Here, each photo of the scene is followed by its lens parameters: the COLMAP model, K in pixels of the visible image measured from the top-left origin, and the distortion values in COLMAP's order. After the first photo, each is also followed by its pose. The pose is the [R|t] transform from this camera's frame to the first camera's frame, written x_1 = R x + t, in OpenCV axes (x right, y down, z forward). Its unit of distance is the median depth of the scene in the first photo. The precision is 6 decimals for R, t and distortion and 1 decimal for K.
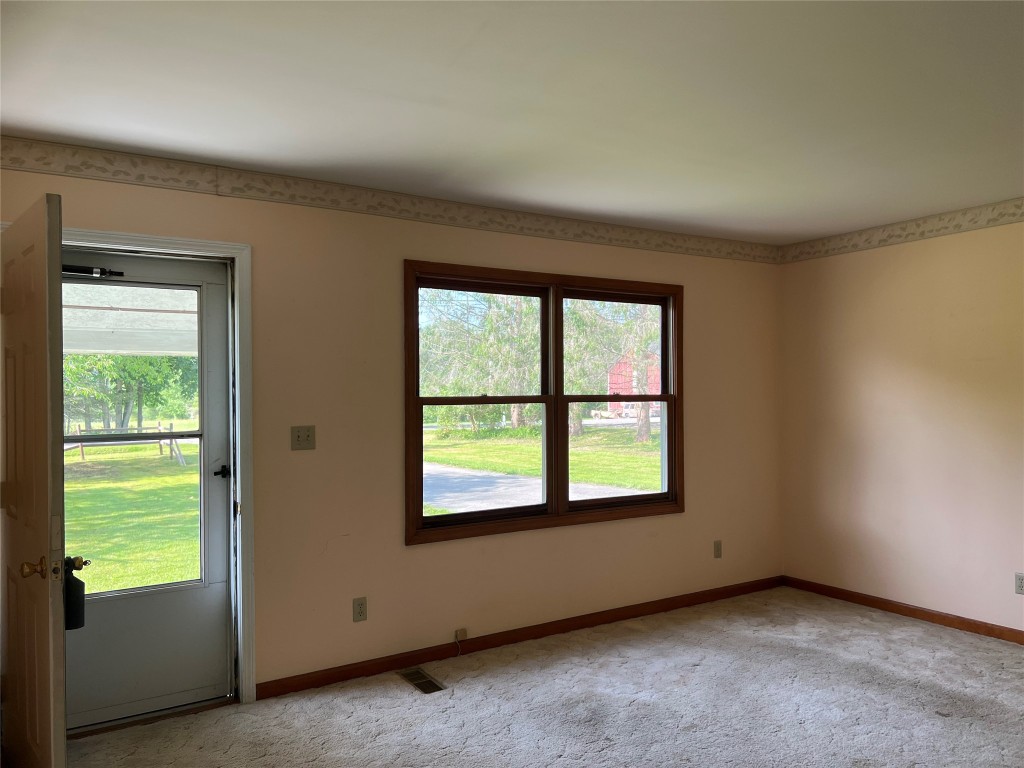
lens RADIAL K [[779.6, 0, 520.1], [0, 779.6, 389.4], [0, 0, 1]] dist [0.105102, -0.130305]
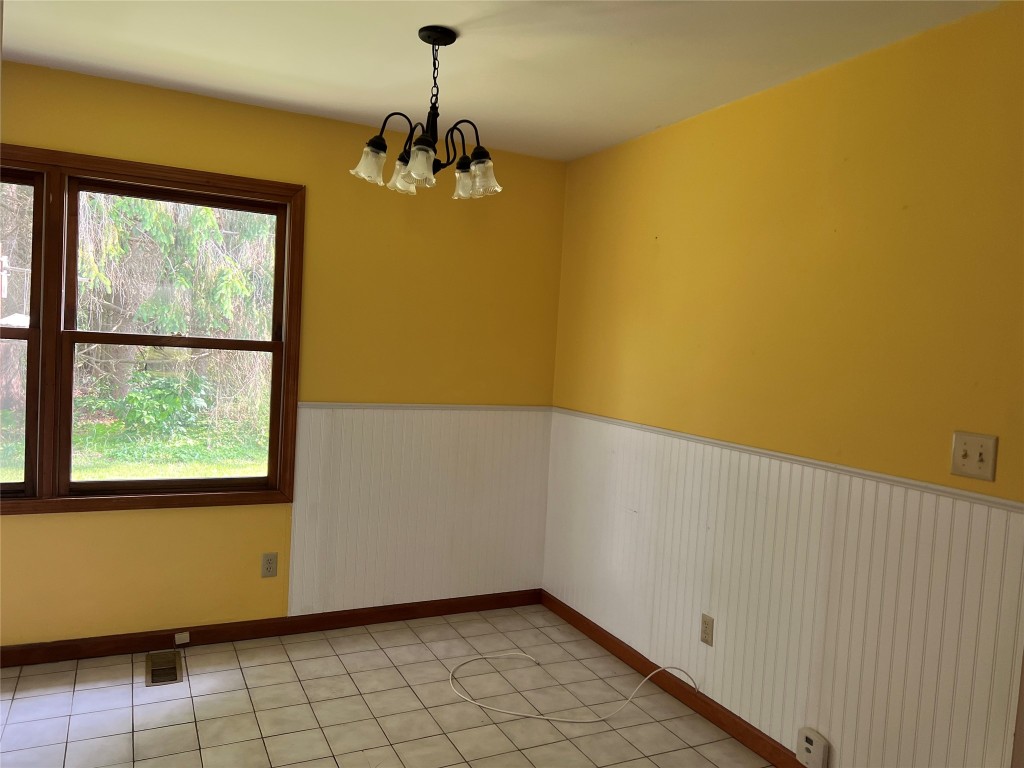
lens RADIAL K [[779.1, 0, 511.7], [0, 779.1, 383.4], [0, 0, 1]] dist [0.021583, -0.005051]
pose [[0.990644, 0.063280, -0.120915, 0.542482], [-0.057136, 0.996925, 0.053627, -0.006351], [0.123936, -0.046217, 0.991213, 0.352509]]
